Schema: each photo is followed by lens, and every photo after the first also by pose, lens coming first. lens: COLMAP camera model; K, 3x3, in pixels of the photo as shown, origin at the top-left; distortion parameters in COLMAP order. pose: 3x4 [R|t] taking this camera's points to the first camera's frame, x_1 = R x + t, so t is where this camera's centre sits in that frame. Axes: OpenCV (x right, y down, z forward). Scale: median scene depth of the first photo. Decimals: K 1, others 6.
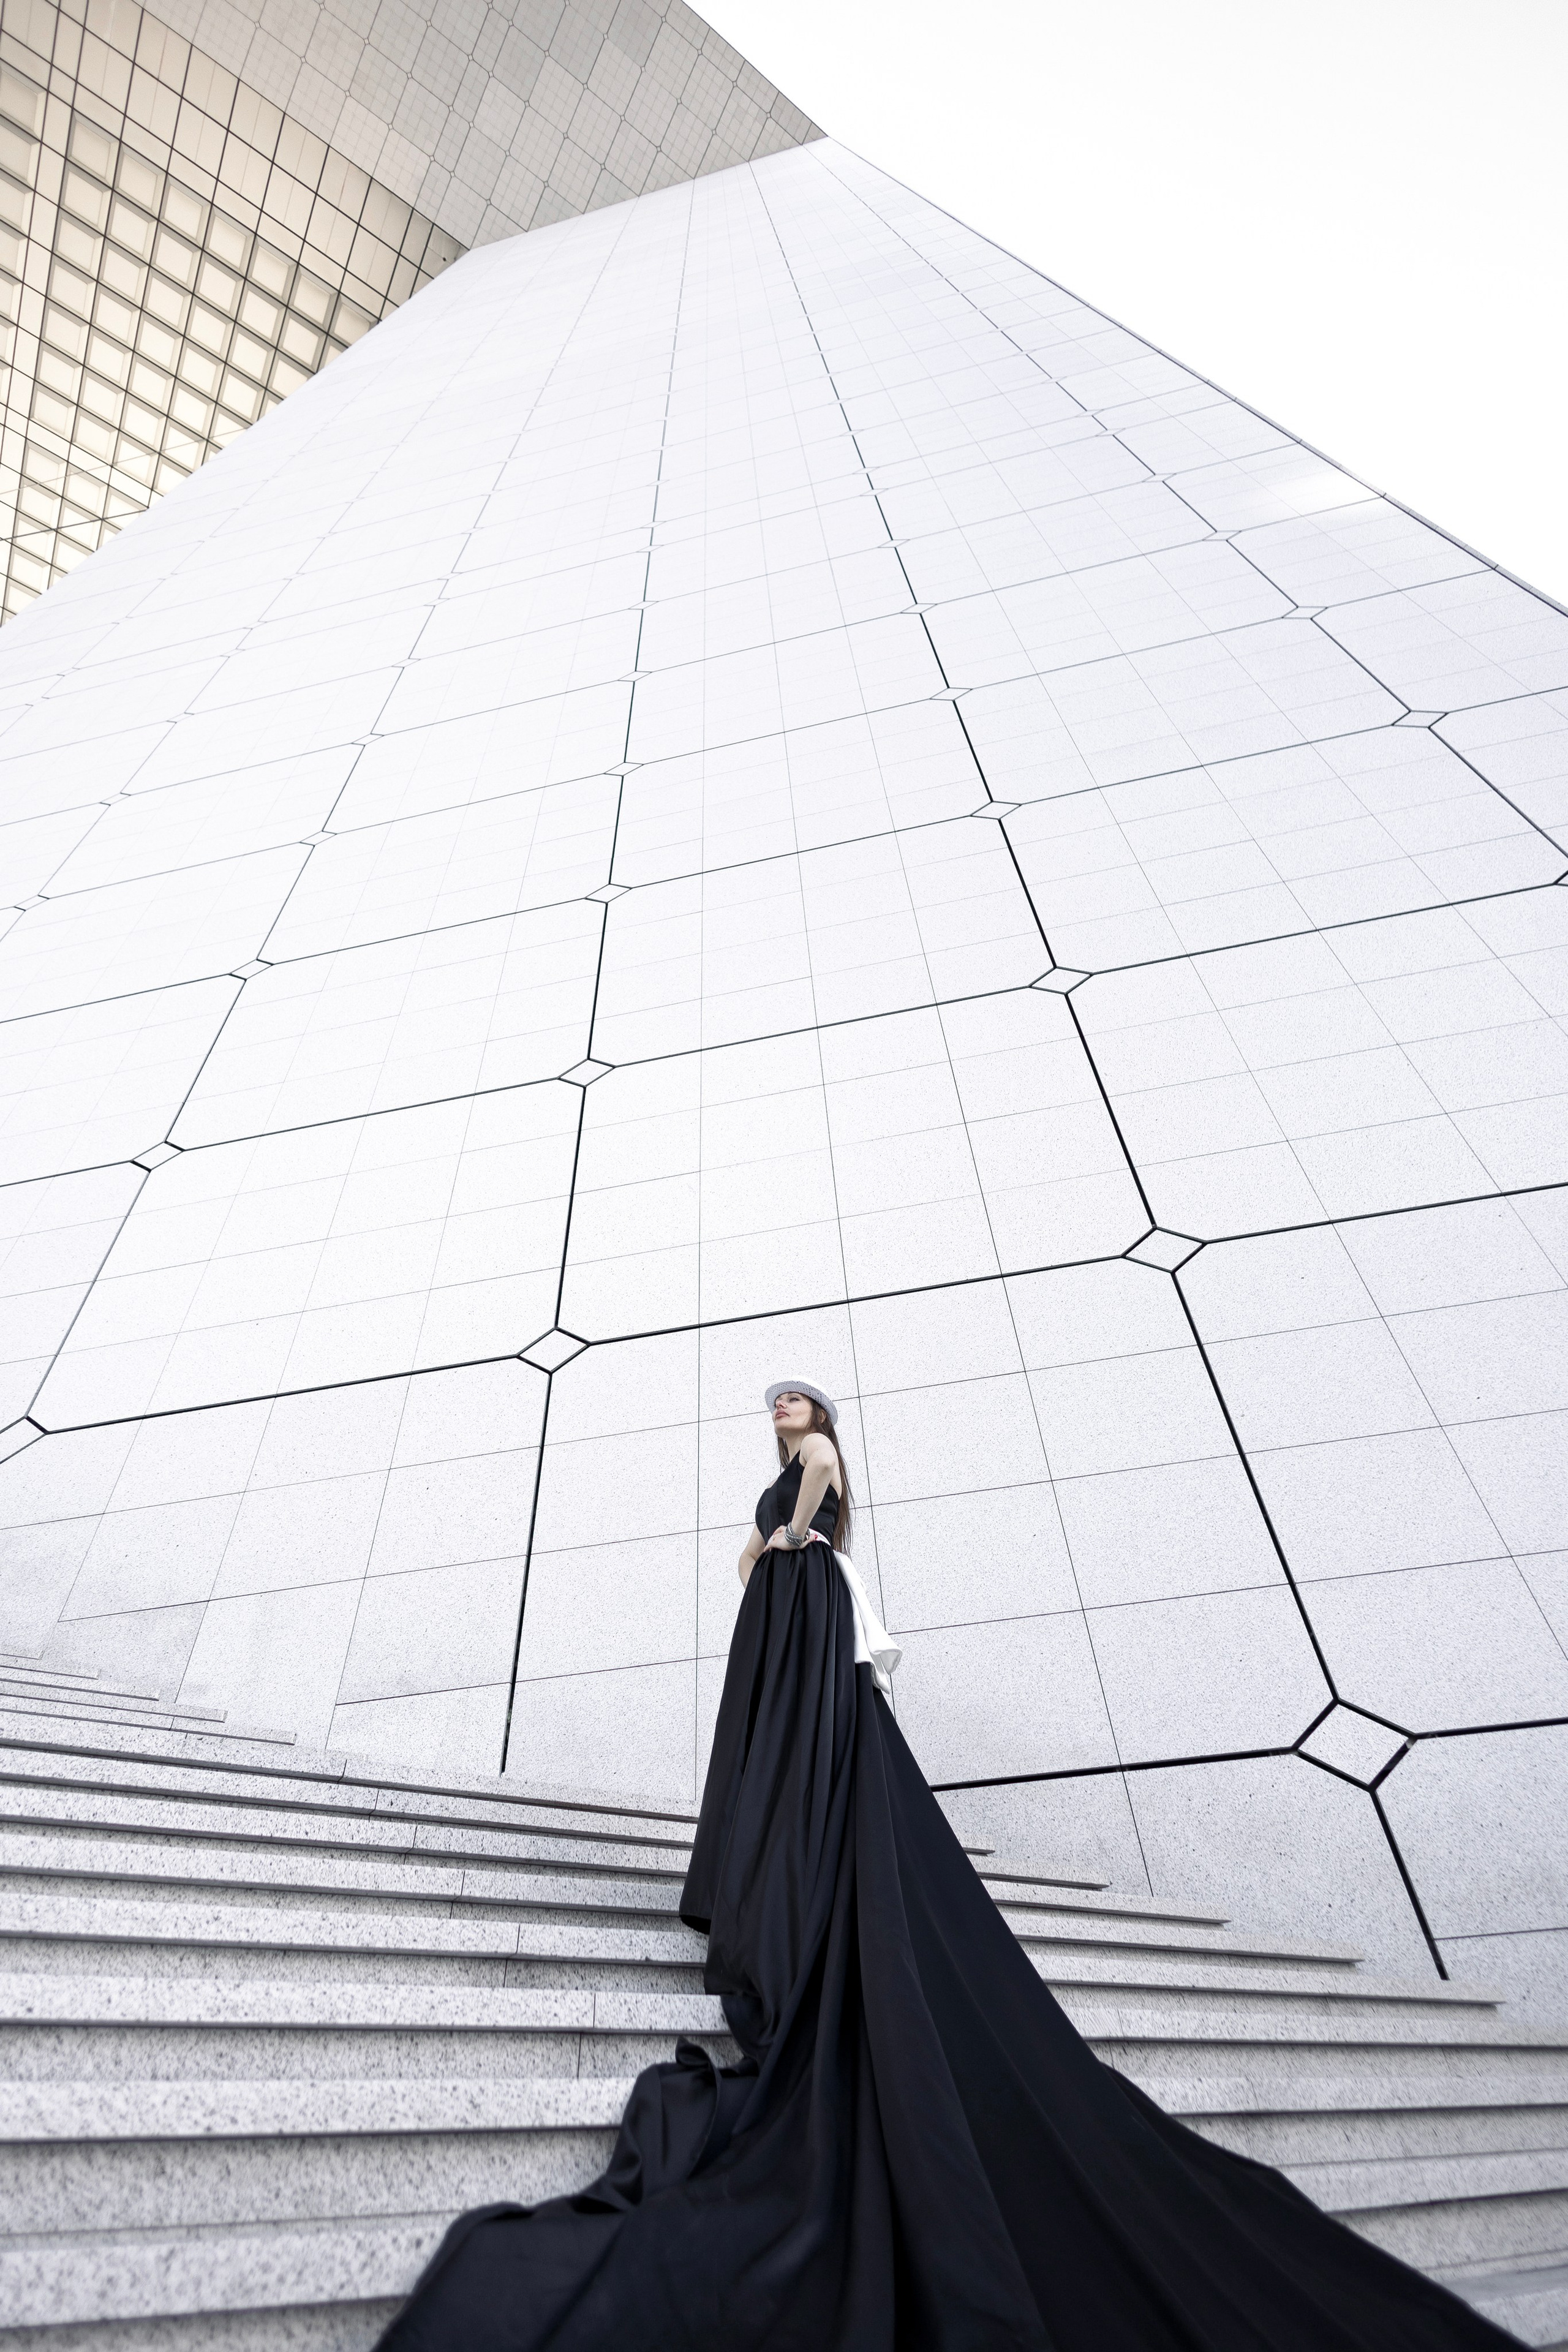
lens RADIAL K [[1062.7, 0, 780.4], [0, 1062.7, 1177.3], [0, 0, 1]] dist [0.008417, -0.003749]
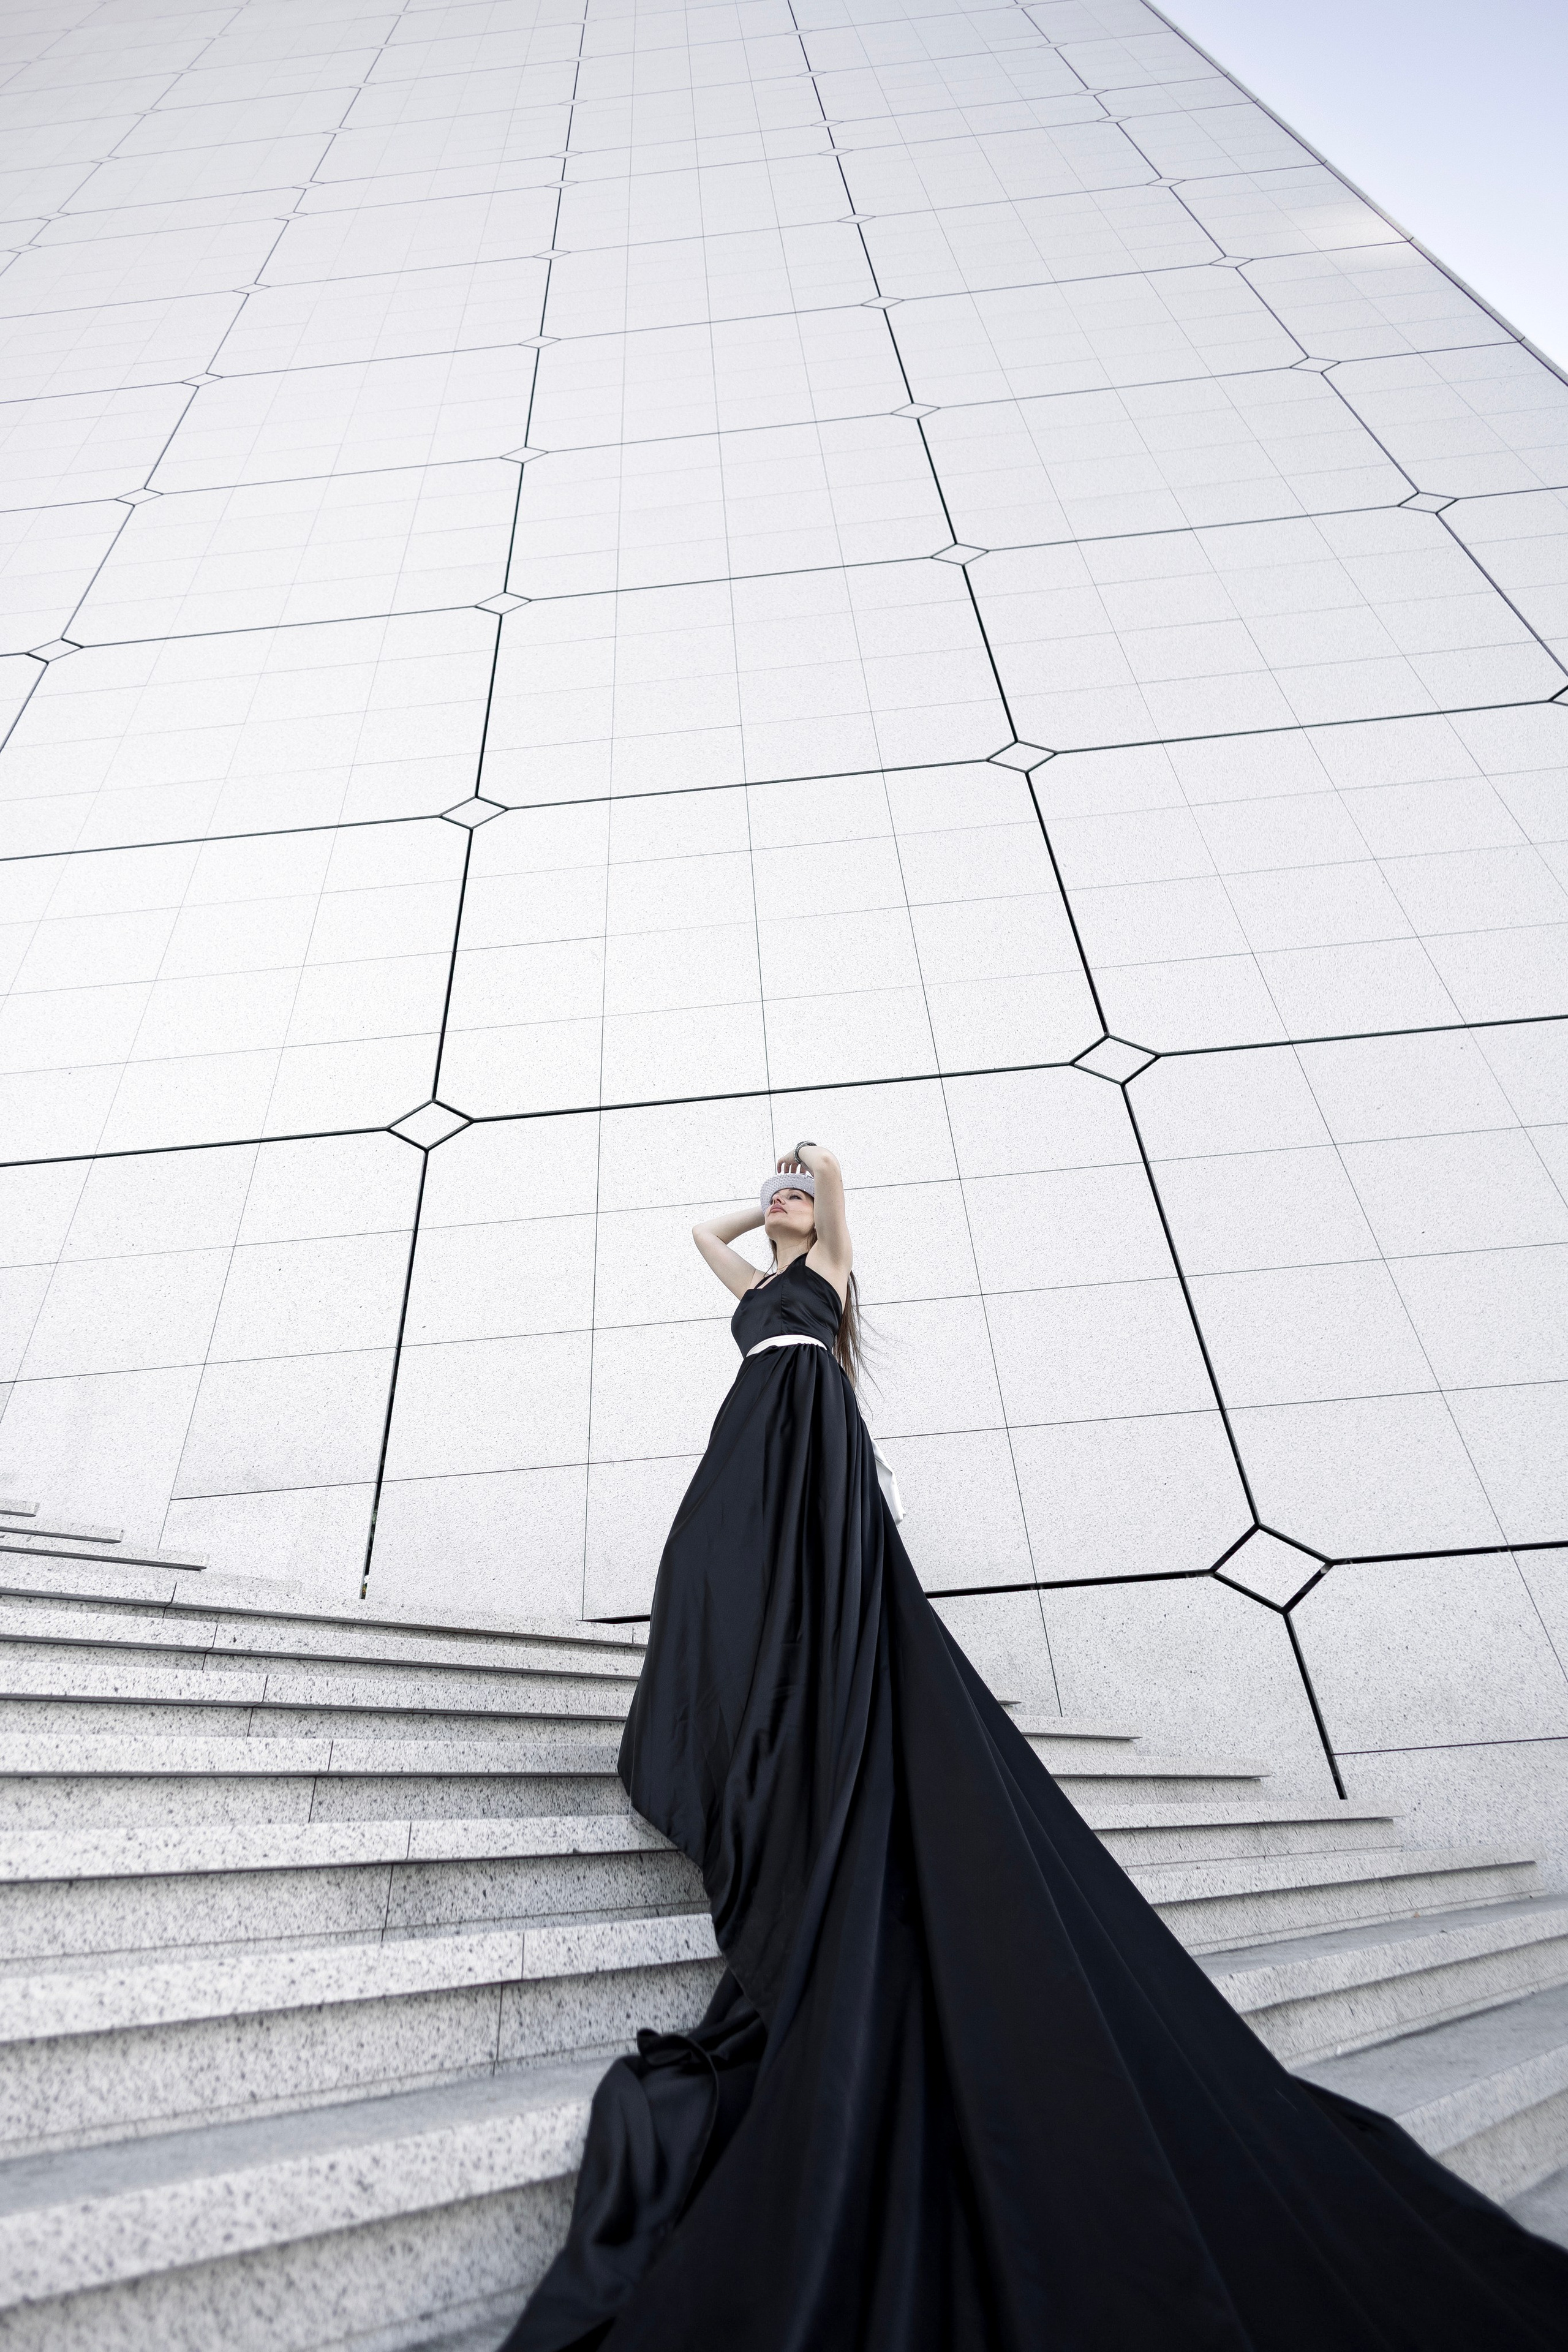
lens RADIAL K [[1068.9, 0, 774.0], [0, 1068.9, 1175.9], [0, 0, 1]] dist [0.011037, -0.004066]
pose [[0.991110, 0.060797, 0.118343, -0.071719], [-0.080343, 0.982487, 0.168122, 0.068481], [-0.106049, -0.176136, 0.978637, 0.206536]]
